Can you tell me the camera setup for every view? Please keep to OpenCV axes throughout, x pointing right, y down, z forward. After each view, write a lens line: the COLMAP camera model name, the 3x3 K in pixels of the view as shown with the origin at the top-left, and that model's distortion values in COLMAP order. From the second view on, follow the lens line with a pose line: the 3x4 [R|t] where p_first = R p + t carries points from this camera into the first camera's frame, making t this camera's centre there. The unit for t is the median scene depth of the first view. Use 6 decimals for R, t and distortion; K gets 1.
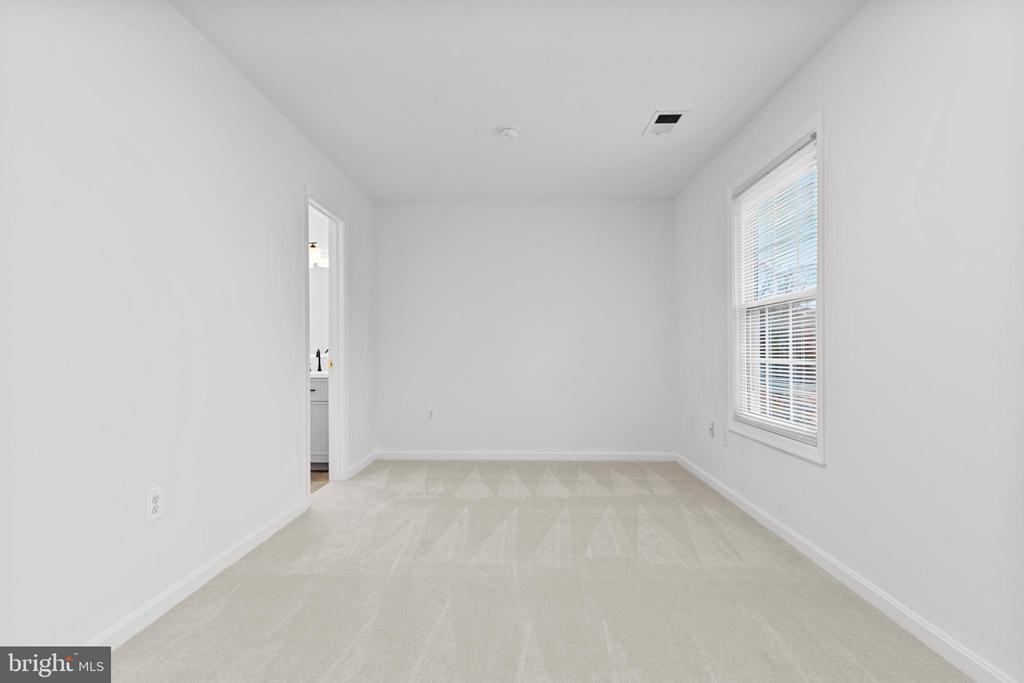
lens RADIAL K [[479.4, 0, 508.1], [0, 479.4, 349.4], [0, 0, 1]] dist [0.010352, -0.002195]
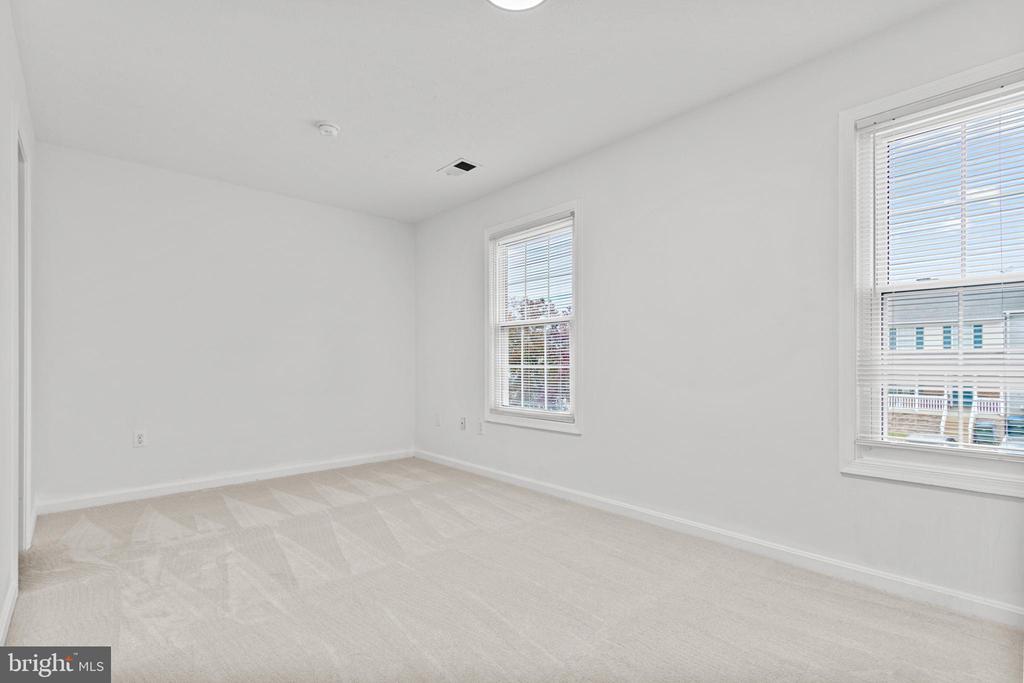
lens RADIAL K [[479.4, 0, 482.6], [0, 479.4, 357.7], [0, 0, 1]] dist [0.010352, -0.002195]
pose [[0.721322, 0.009108, 0.692540, -0.440675], [-0.005025, 0.999956, -0.007917, 0.010692], [-0.692581, 0.002231, 0.721337, 0.095104]]
